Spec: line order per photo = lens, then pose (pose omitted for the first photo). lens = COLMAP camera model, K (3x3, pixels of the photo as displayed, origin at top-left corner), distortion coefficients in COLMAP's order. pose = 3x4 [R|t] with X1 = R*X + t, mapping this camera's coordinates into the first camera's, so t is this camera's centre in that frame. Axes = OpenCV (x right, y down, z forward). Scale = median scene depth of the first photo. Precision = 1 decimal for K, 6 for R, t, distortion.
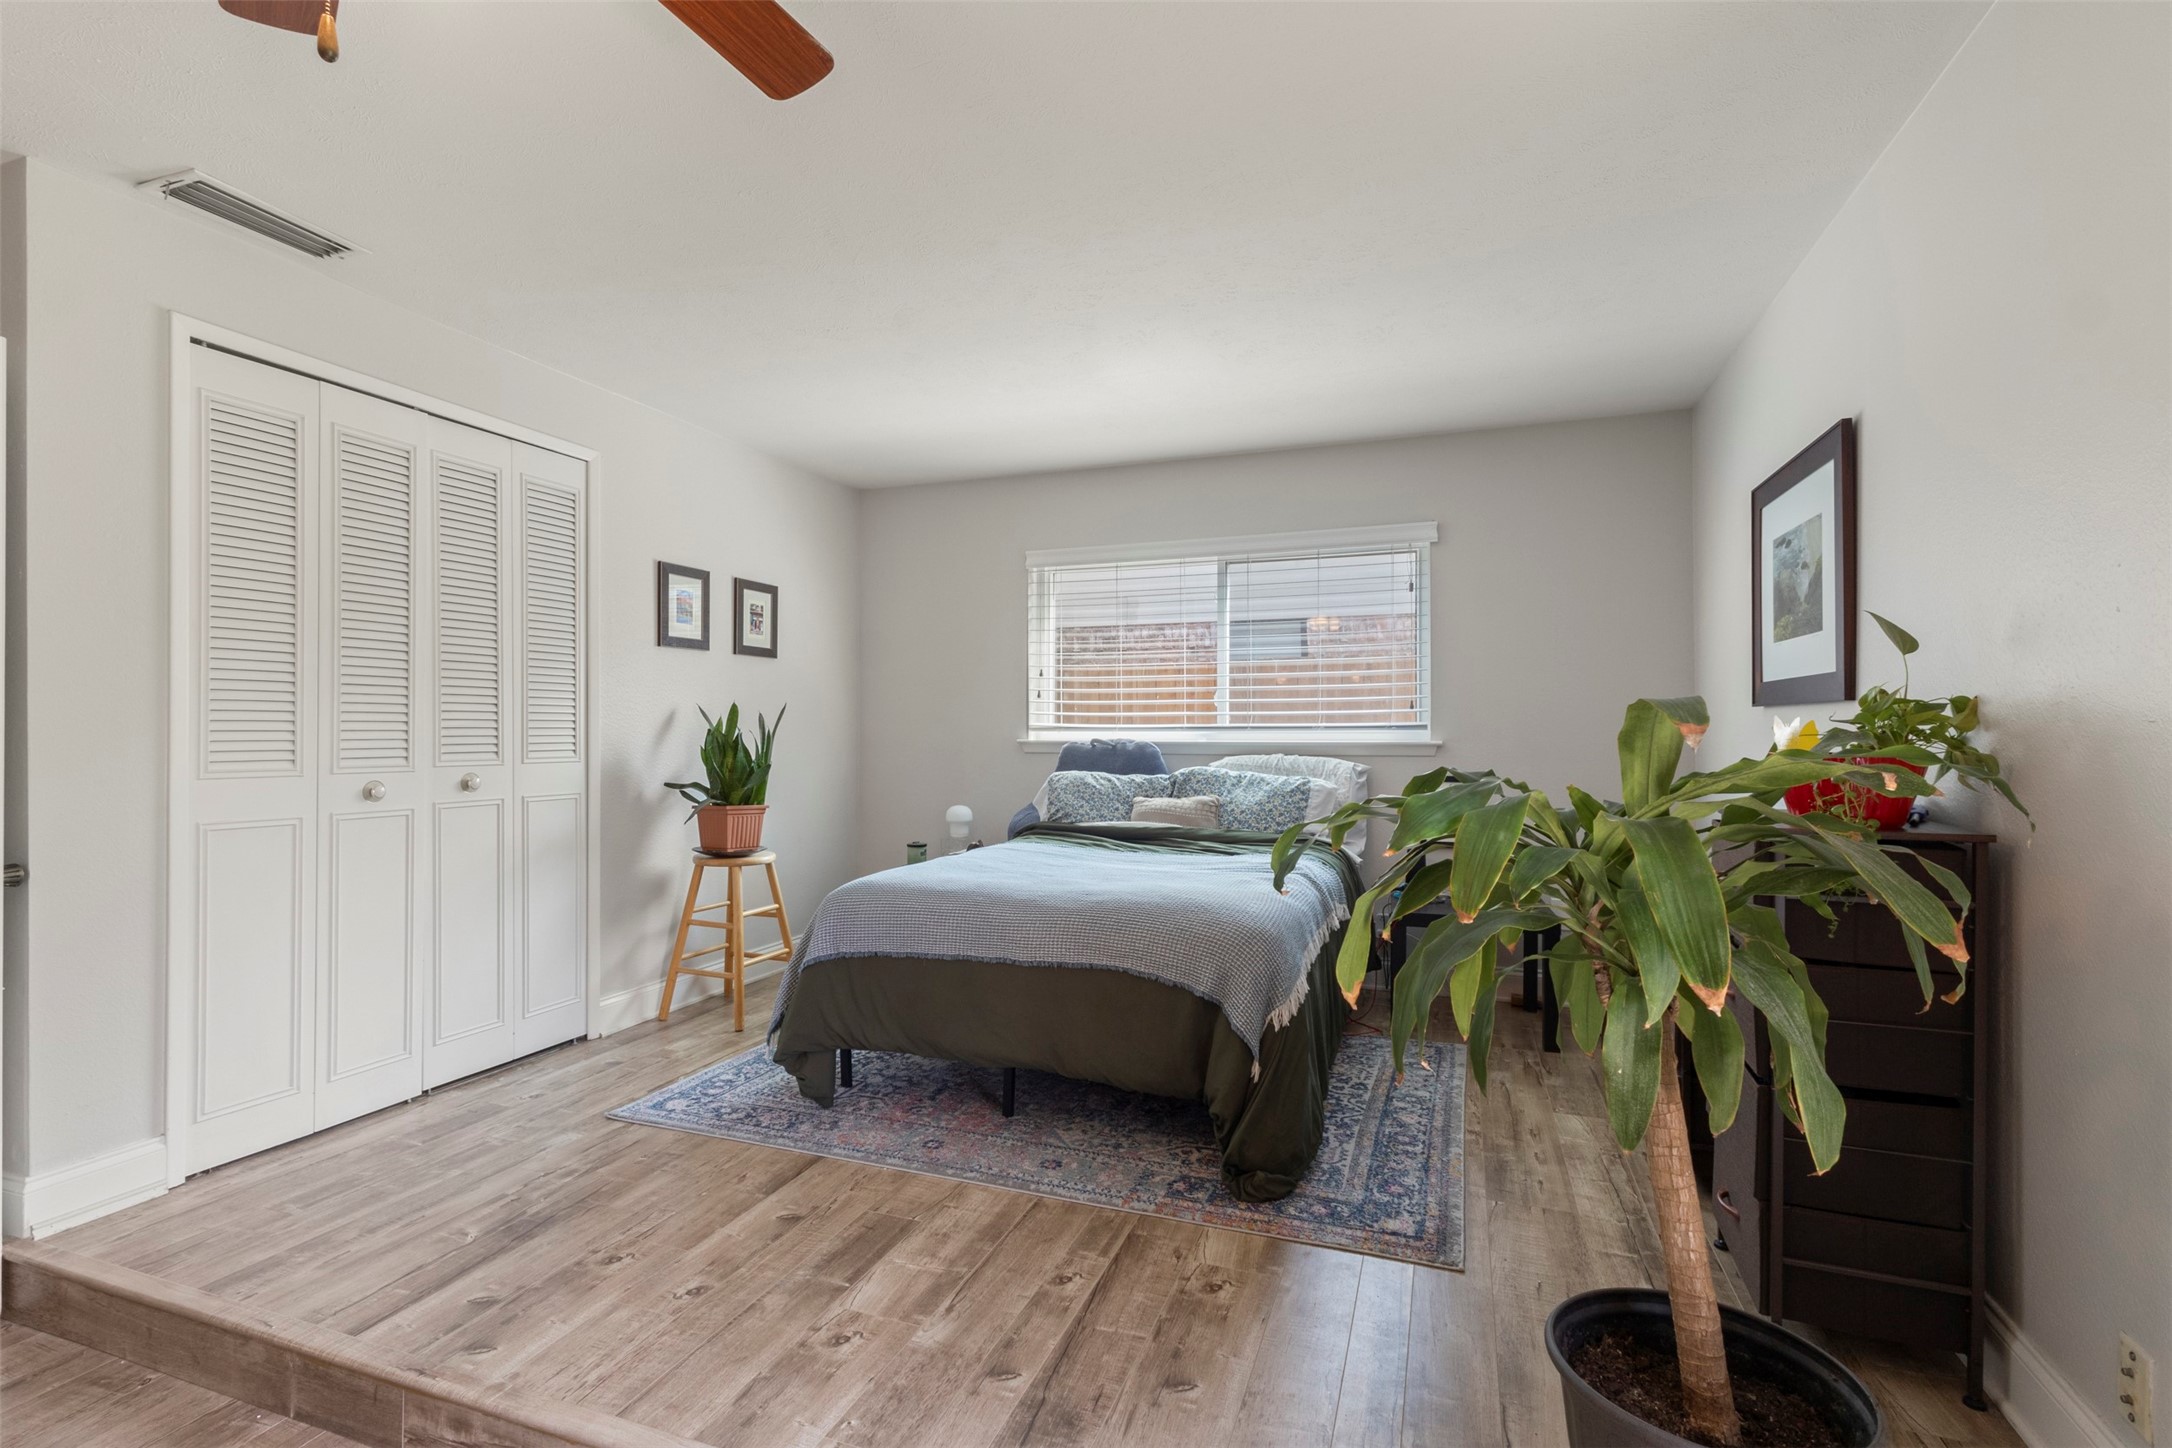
lens RADIAL K [[1017.1, 0, 1082.6], [0, 1017.1, 725.9], [0, 0, 1]] dist [-0.000052, 0.002449]
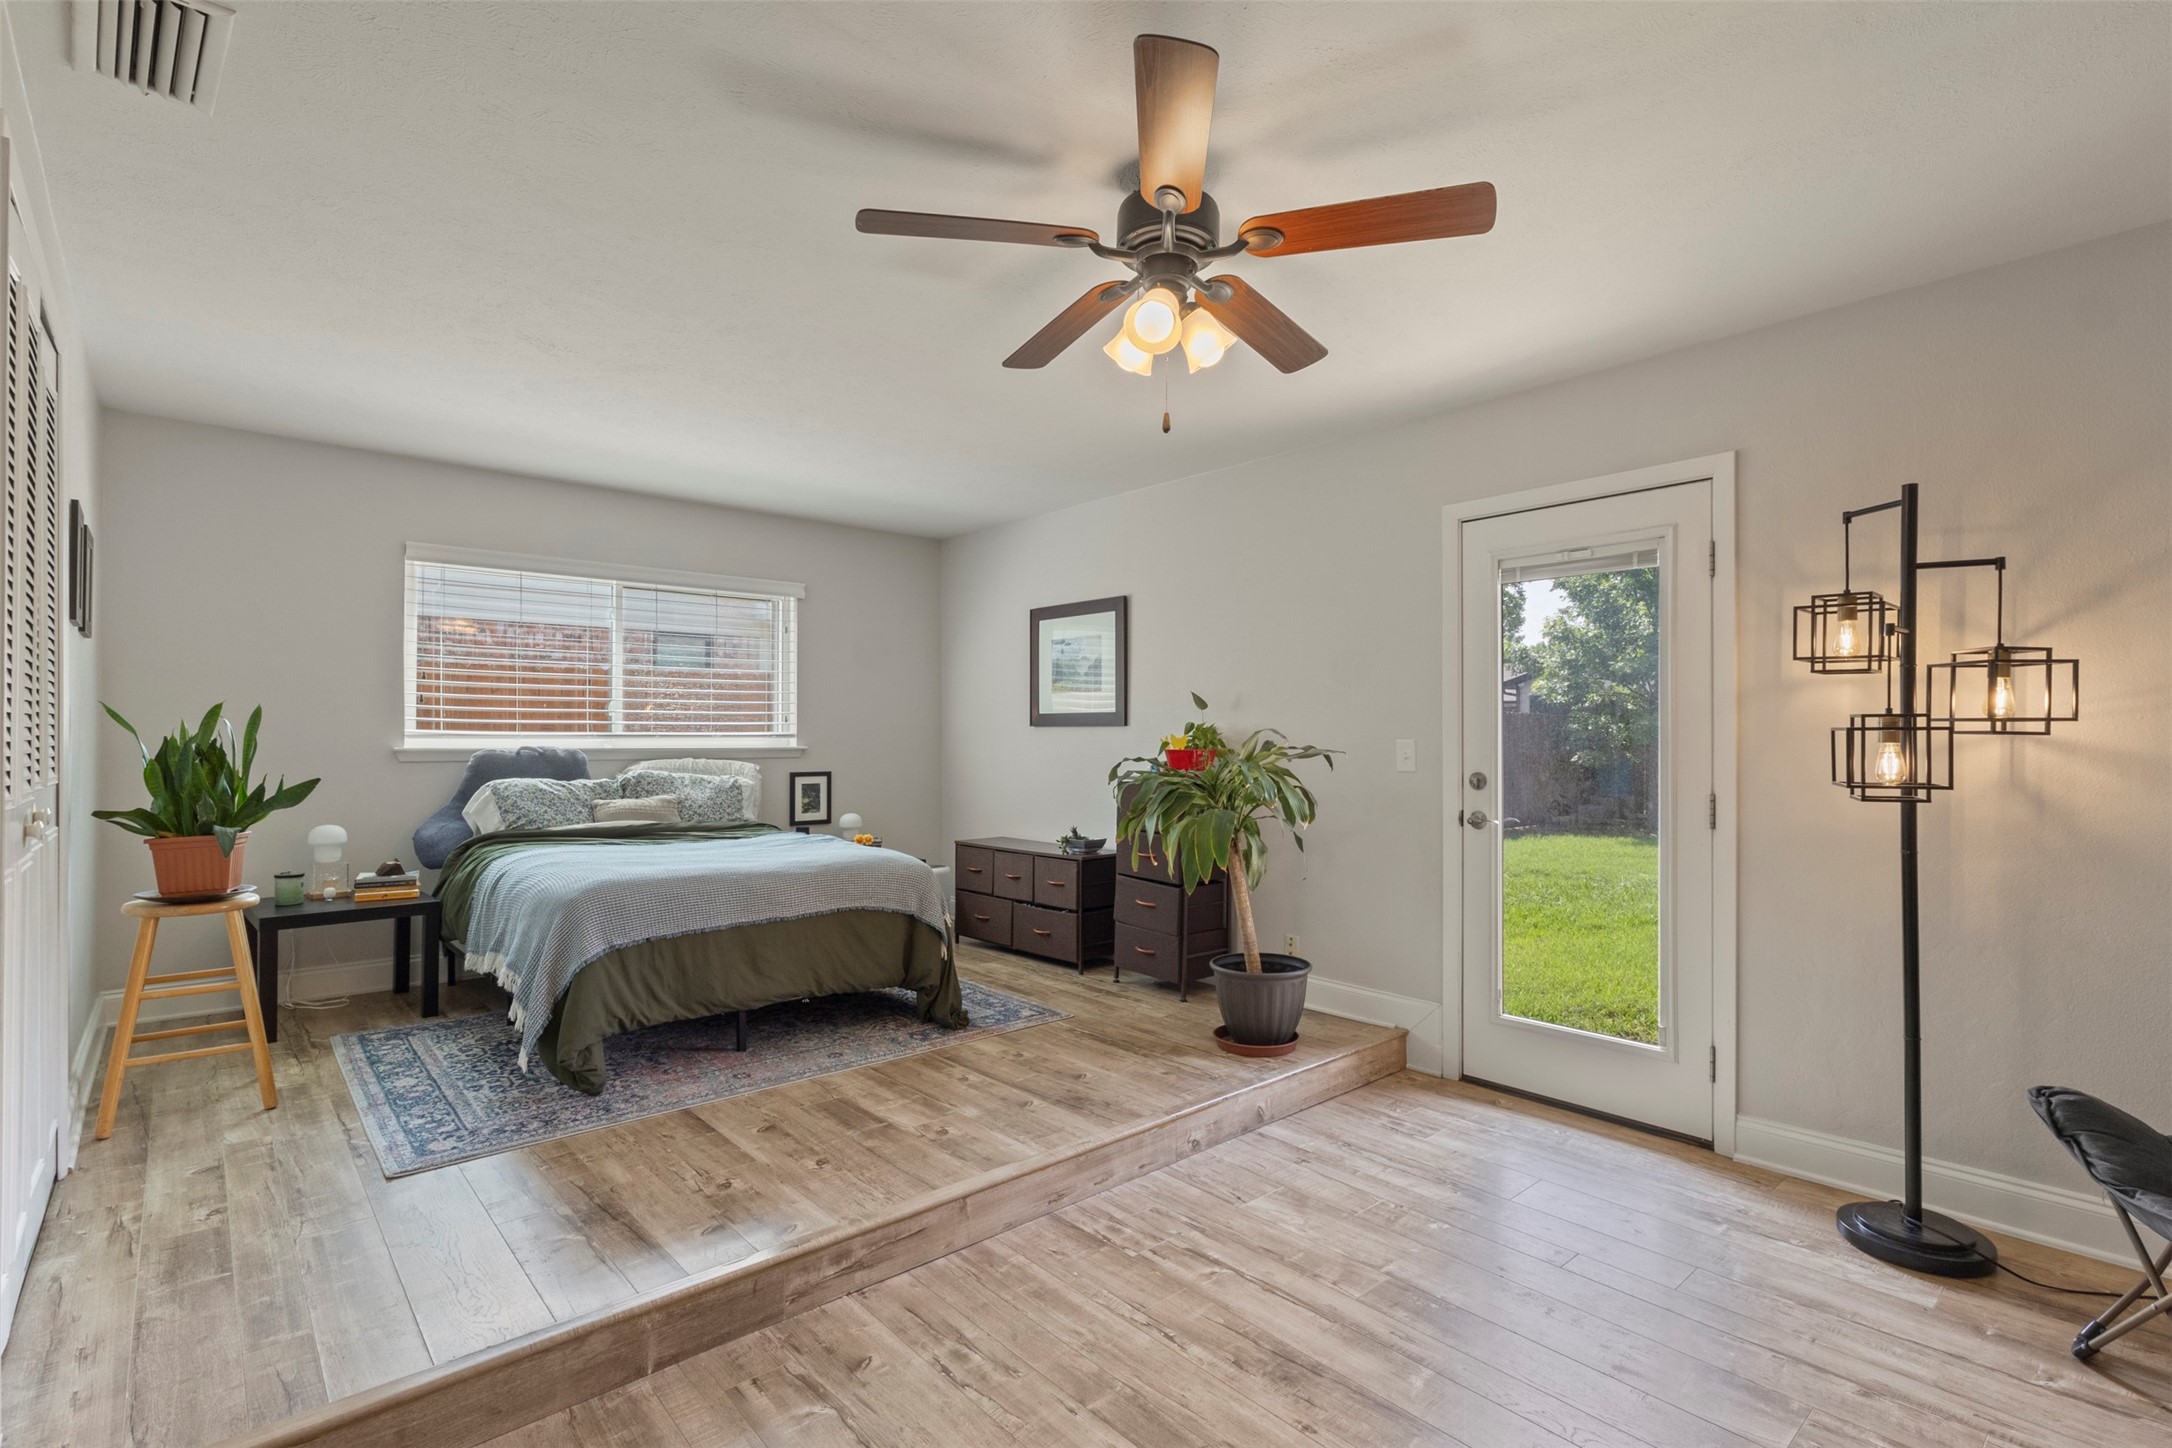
lens RADIAL K [[1017.1, 0, 1109.5], [0, 1017.1, 736.4], [0, 0, 1]] dist [-0.000052, 0.002449]
pose [[0.442706, 0.004020, 0.896658, -1.025074], [-0.006487, 0.999978, -0.001281, 0.001048], [-0.896644, -0.005250, 0.442722, 0.060315]]
